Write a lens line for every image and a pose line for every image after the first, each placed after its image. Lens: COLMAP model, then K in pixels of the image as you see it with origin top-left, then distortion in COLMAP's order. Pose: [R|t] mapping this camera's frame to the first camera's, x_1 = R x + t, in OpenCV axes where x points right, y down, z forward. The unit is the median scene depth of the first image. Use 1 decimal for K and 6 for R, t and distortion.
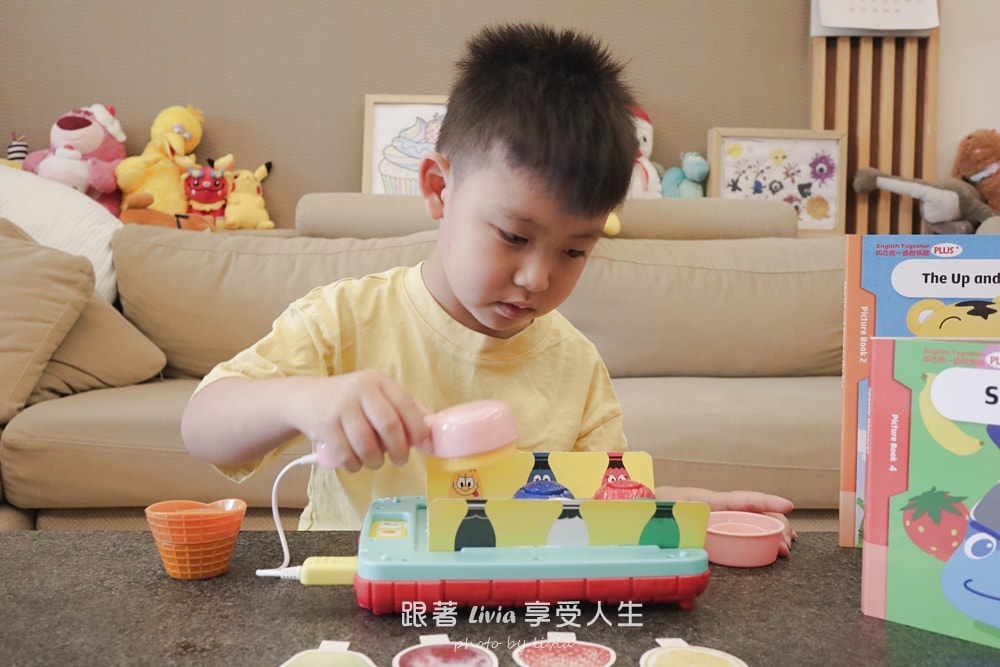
lens RADIAL K [[961.1, 0, 500.0], [0, 961.1, 333.5], [0, 0, 1]] dist [-0.006889, 0.005635]
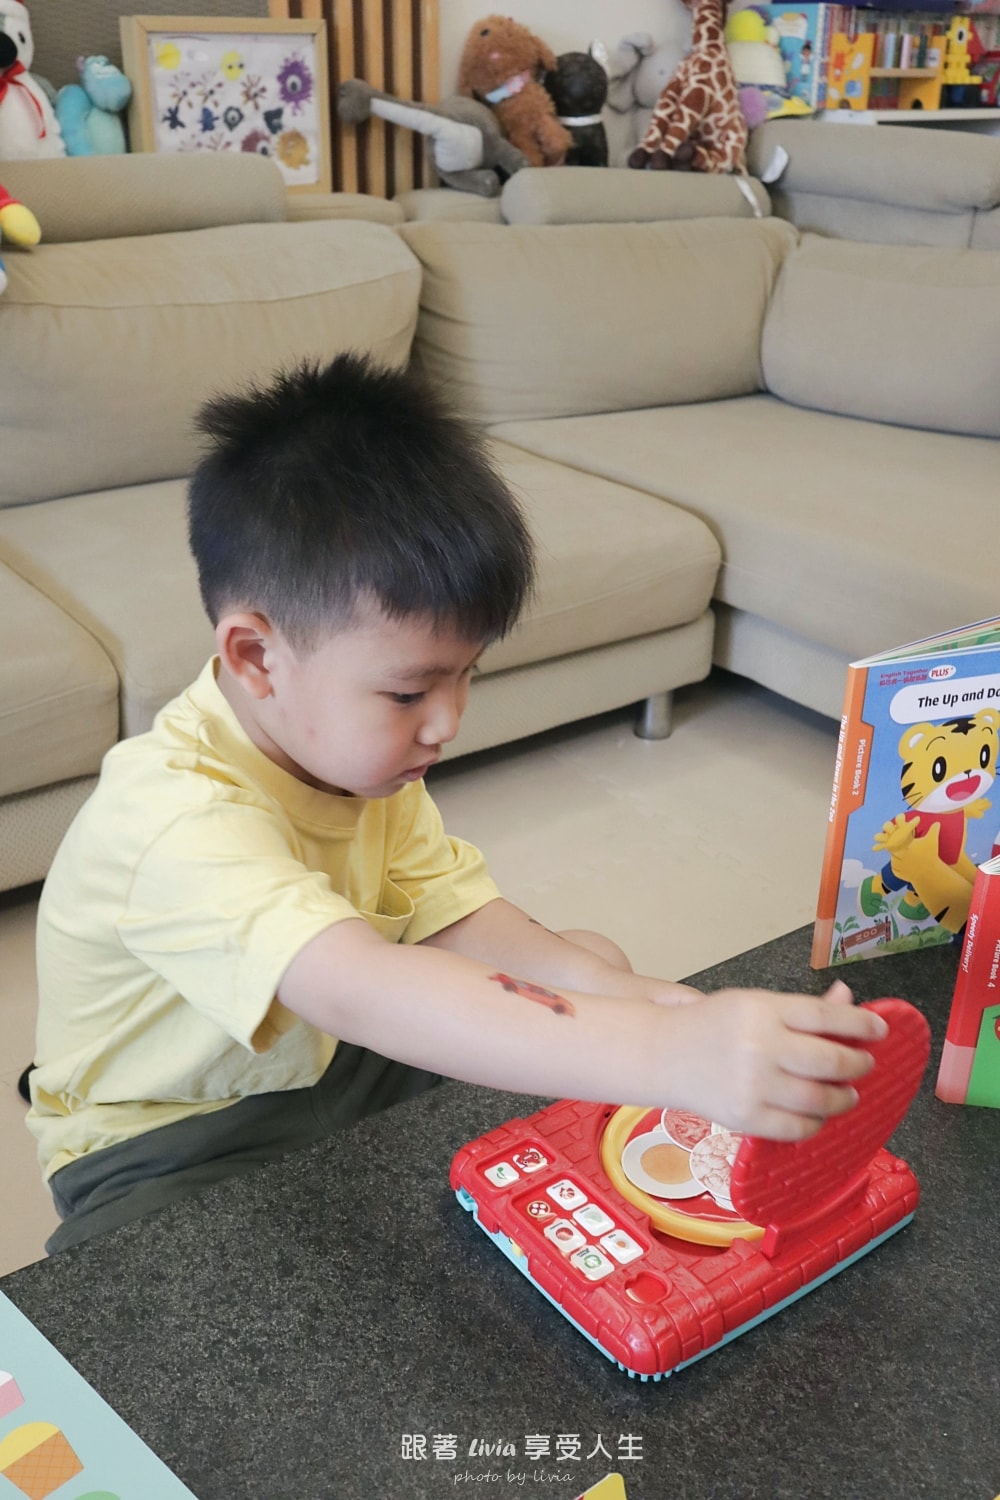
lens RADIAL K [[1441.6, 0, 500.0], [0, 1441.6, 750.0], [0, 0, 1]] dist [-0.006889, 0.005635]
pose [[0.823802, -0.246130, 0.510656, -0.156825], [0.022699, 0.914423, 0.404122, -0.151565], [-0.566423, -0.321325, 0.758891, 0.043797]]
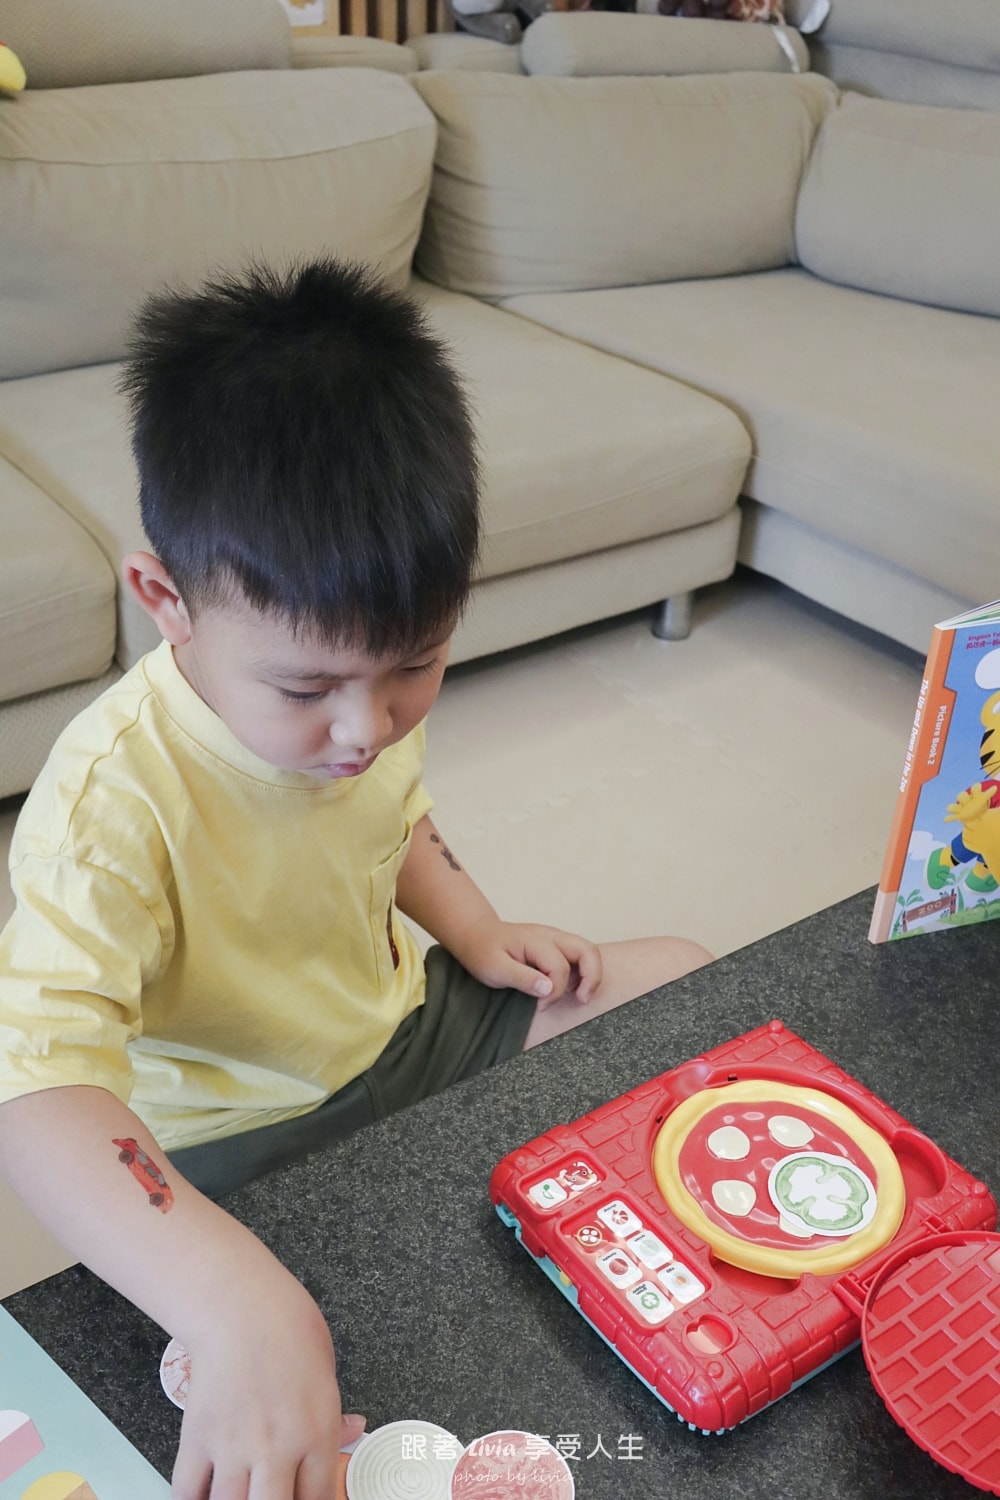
lens RADIAL K [[1441.6, 0, 500.0], [0, 1441.6, 750.0], [0, 0, 1]] dist [-0.006889, 0.005635]
pose [[0.825253, -0.279143, 0.490955, -0.144497], [0.002057, 0.870790, 0.491650, -0.158828], [-0.564759, -0.404726, 0.719196, 0.083656]]
